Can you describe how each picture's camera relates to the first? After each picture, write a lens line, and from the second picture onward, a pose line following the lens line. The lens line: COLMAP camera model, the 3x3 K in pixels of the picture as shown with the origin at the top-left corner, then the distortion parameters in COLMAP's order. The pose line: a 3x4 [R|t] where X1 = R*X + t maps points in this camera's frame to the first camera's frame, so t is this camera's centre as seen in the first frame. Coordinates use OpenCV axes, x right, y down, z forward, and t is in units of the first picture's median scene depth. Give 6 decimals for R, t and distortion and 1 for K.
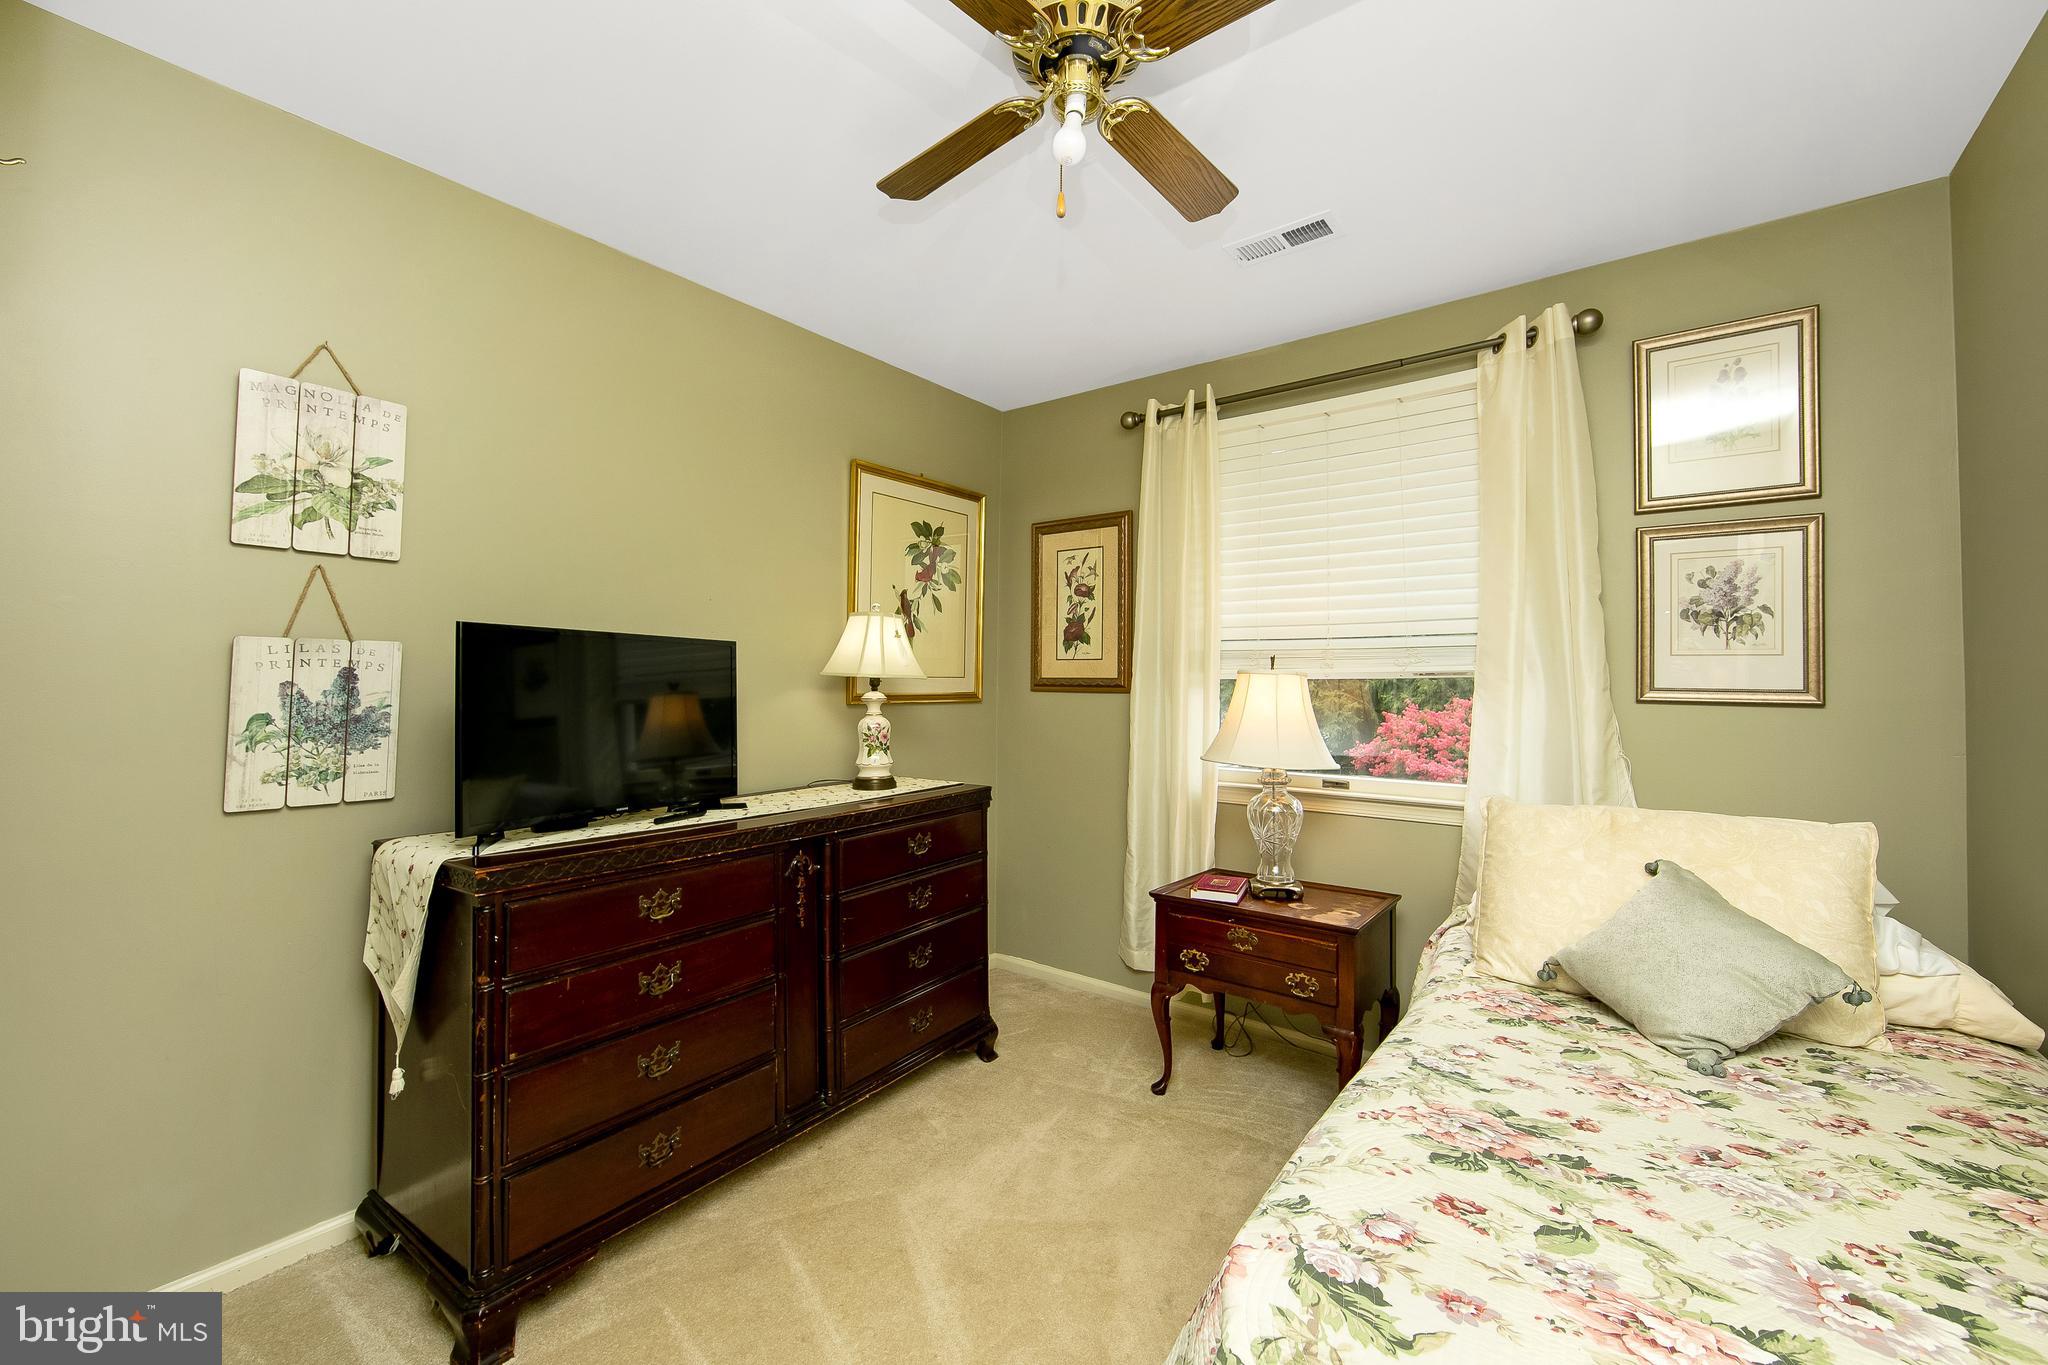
lens RADIAL K [[818.5, 0, 1017.3], [0, 818.5, 663.8], [0, 0, 1]] dist [0.000947, 0.000141]
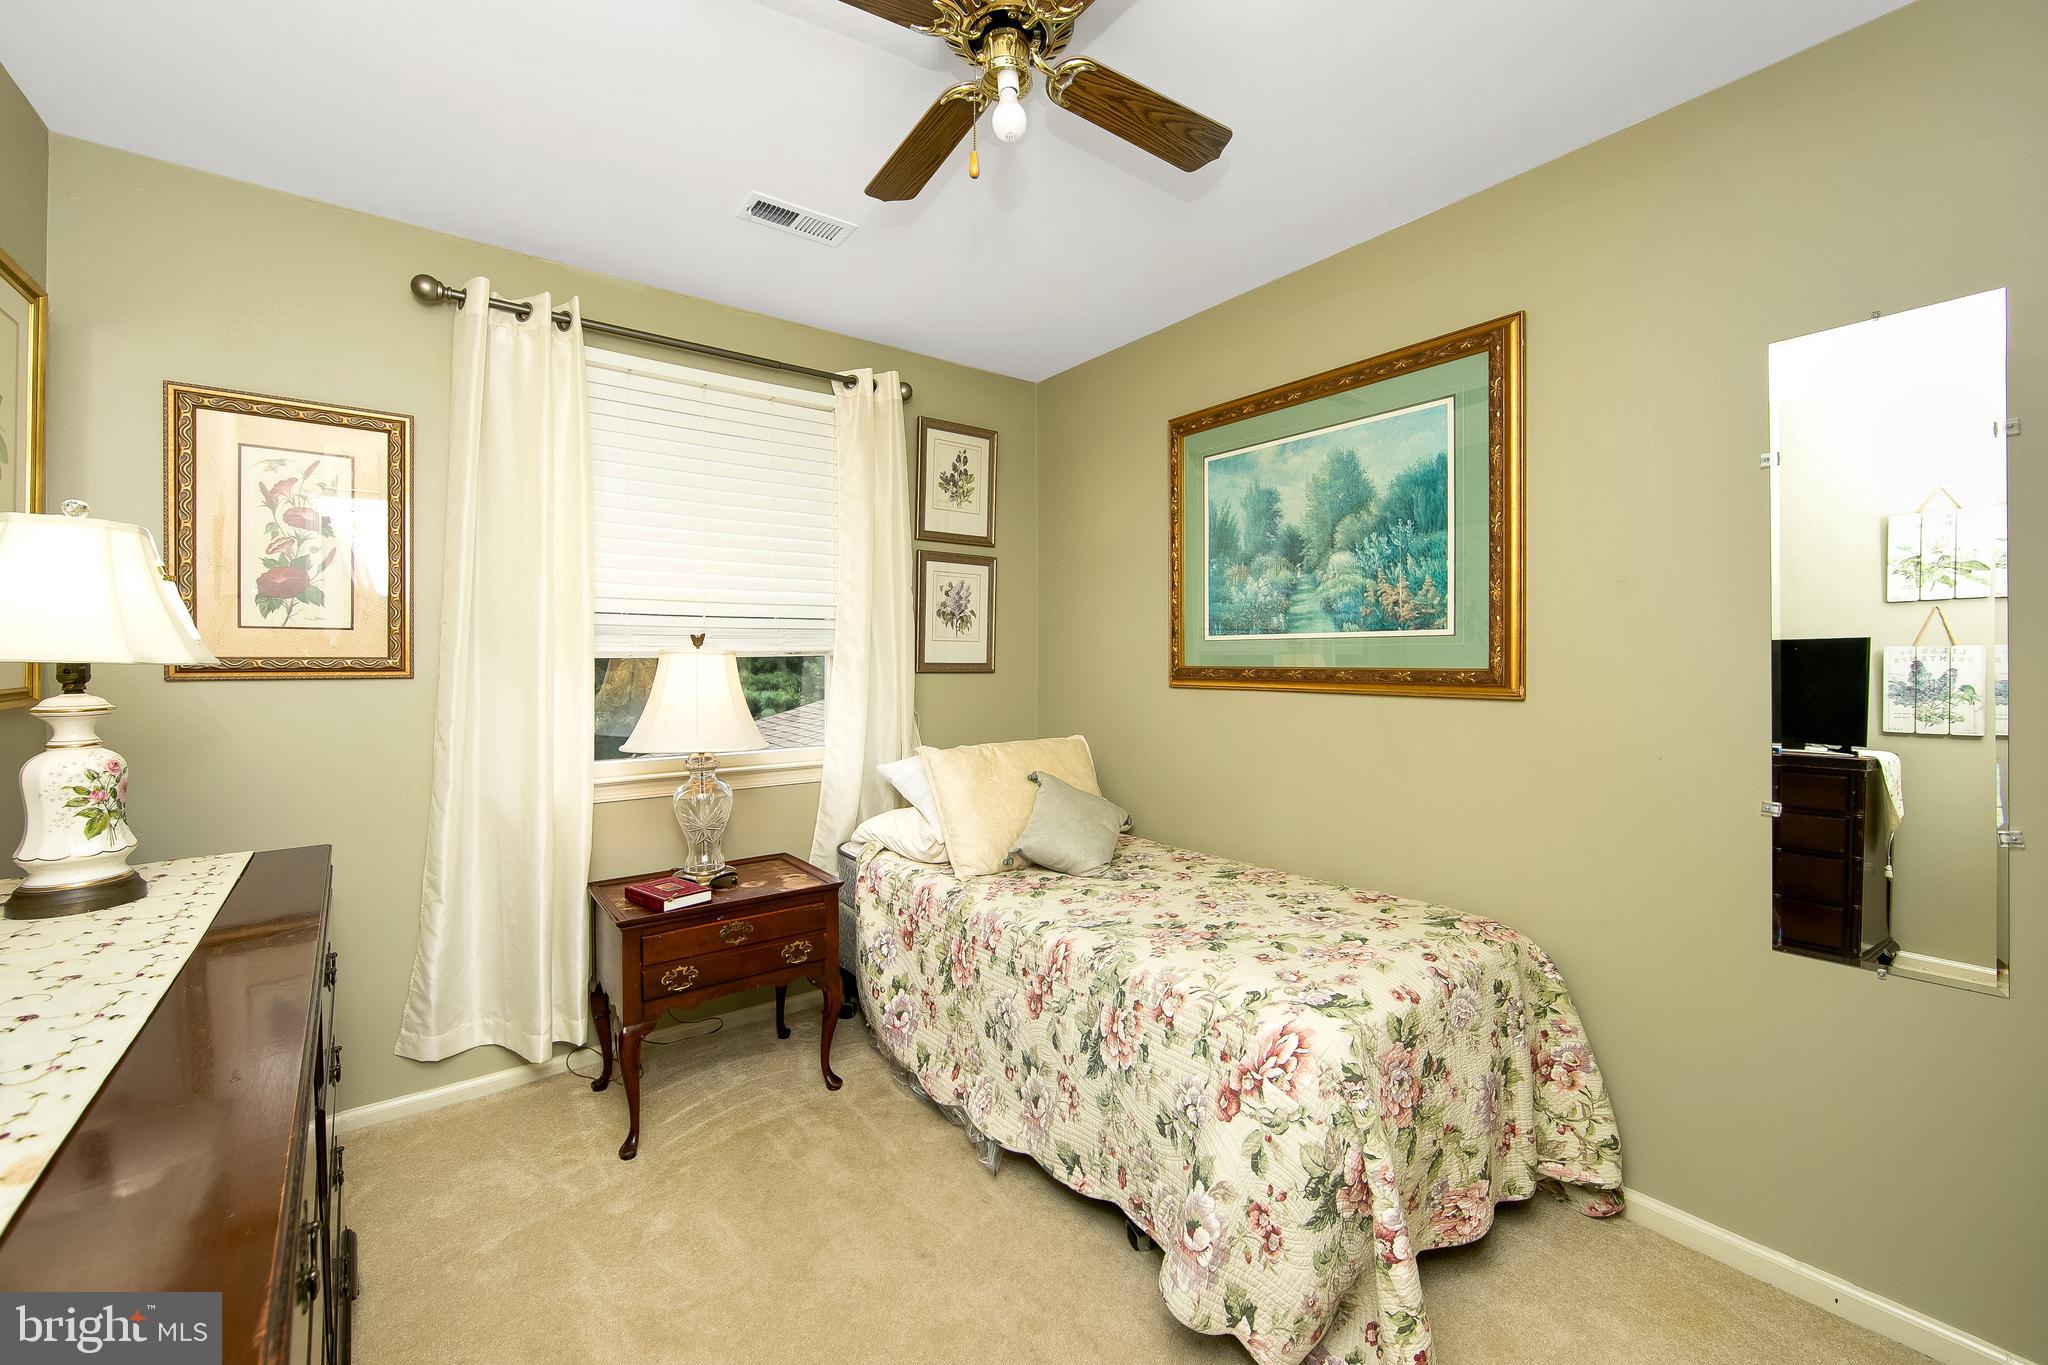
lens RADIAL K [[826.3, 0, 1009.6], [0, 826.3, 670.9], [0, 0, 1]] dist [-0.007757, -0.000043]
pose [[0.271364, -0.024410, 0.962167, -0.602226], [-0.020168, 0.999315, 0.031040, -0.004871], [-0.962266, -0.027829, 0.270685, 0.479100]]
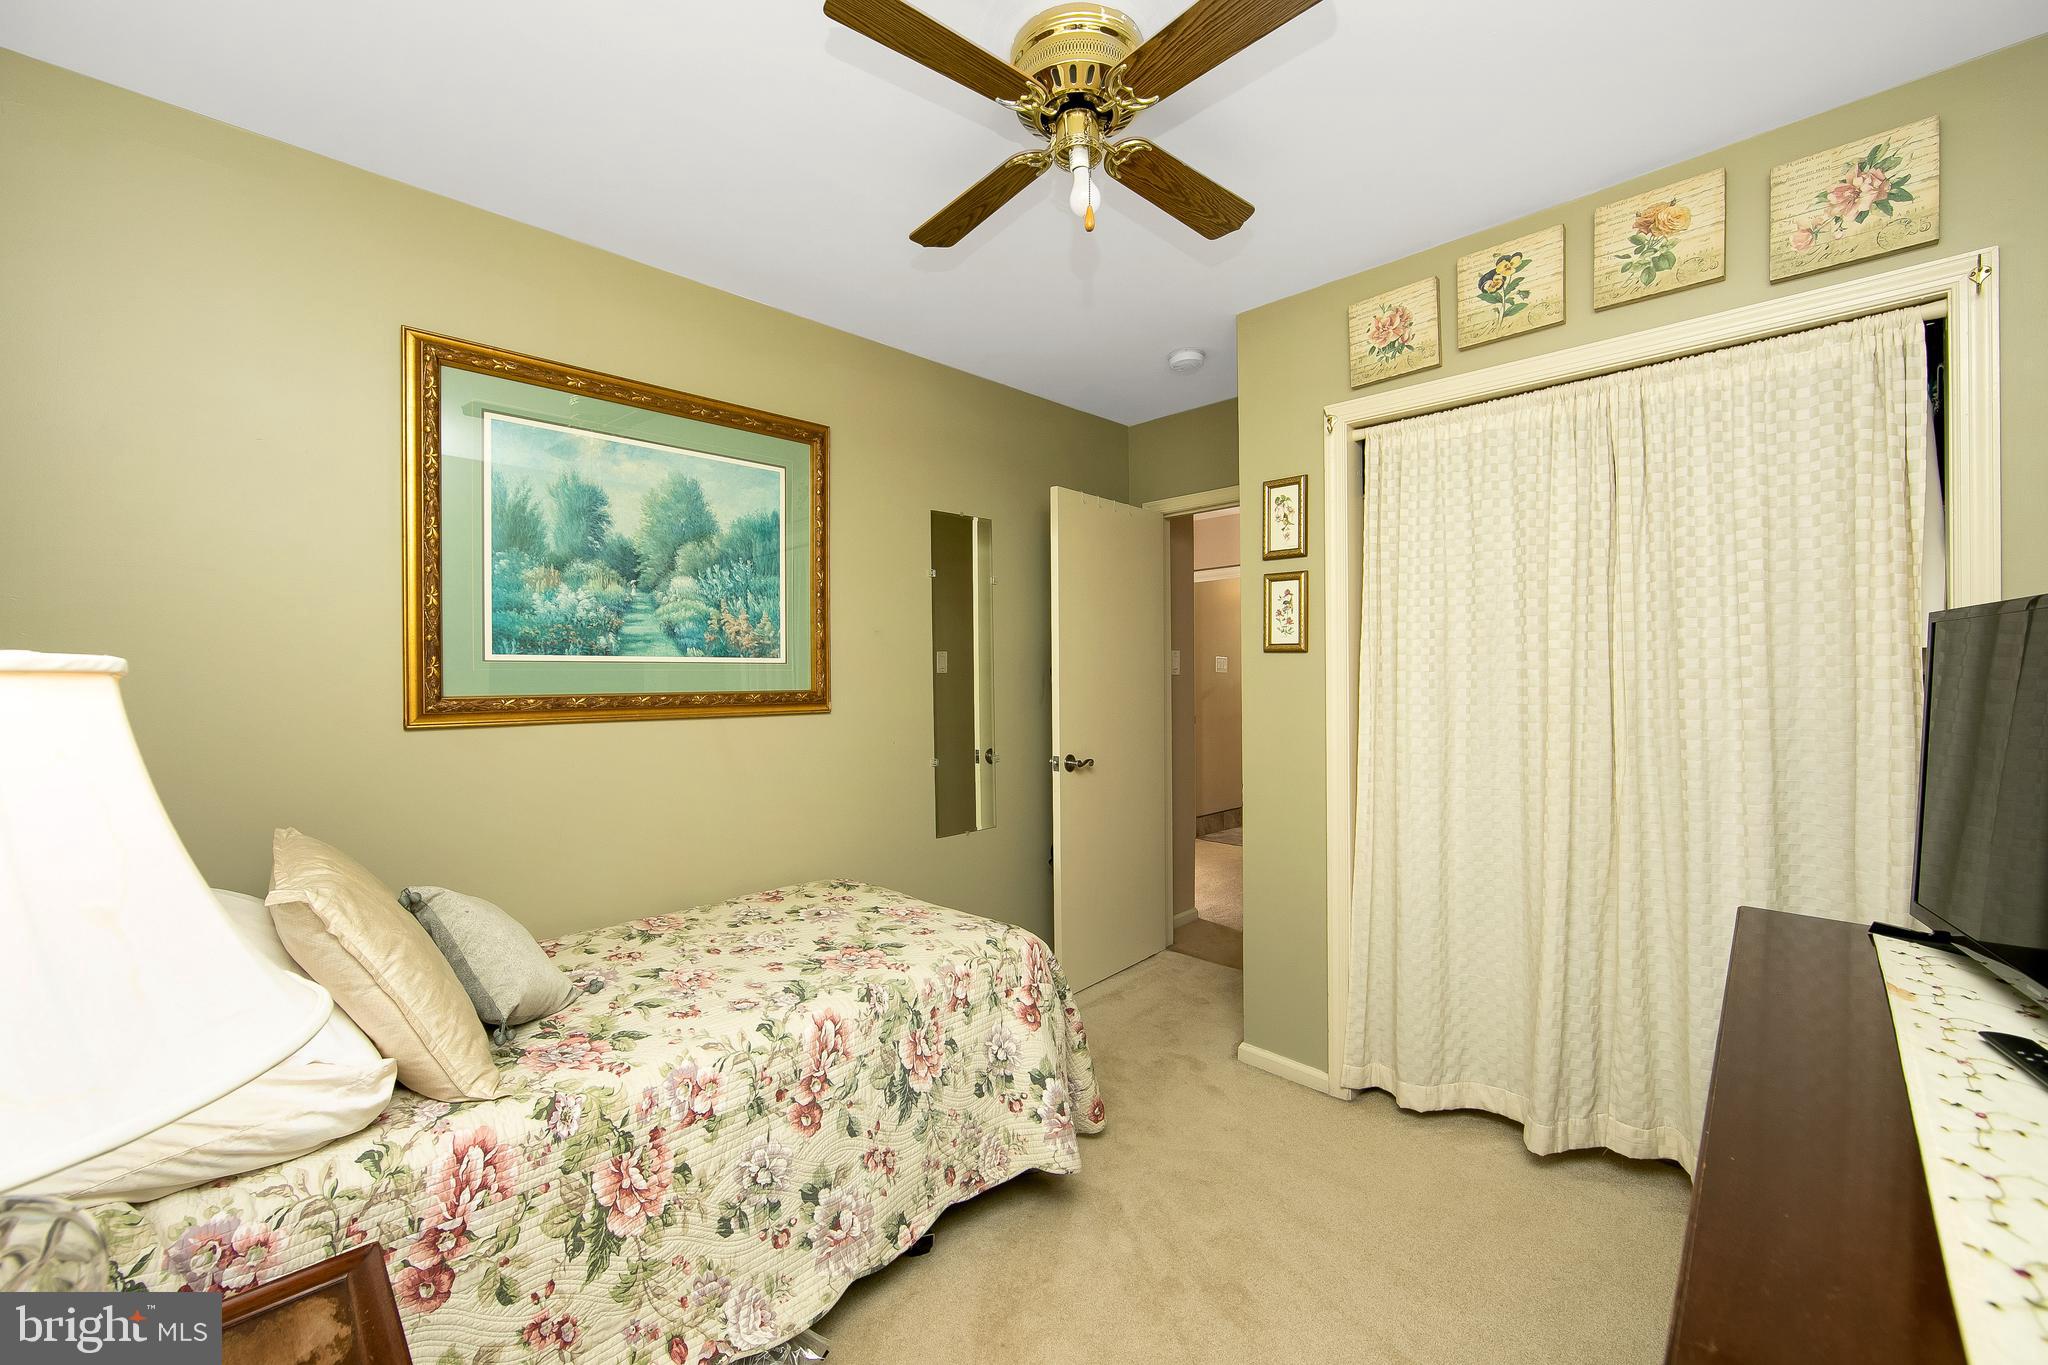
lens RADIAL K [[826.7, 0, 1024.0], [0, 826.7, 682.5], [0, 0, 1]] dist [-0.000723, -0.000067]
pose [[-0.992200, -0.004960, 0.124556, 0.003006], [-0.006914, 0.999860, -0.015257, 0.016996], [-0.124463, -0.015999, -0.992095, 1.407053]]
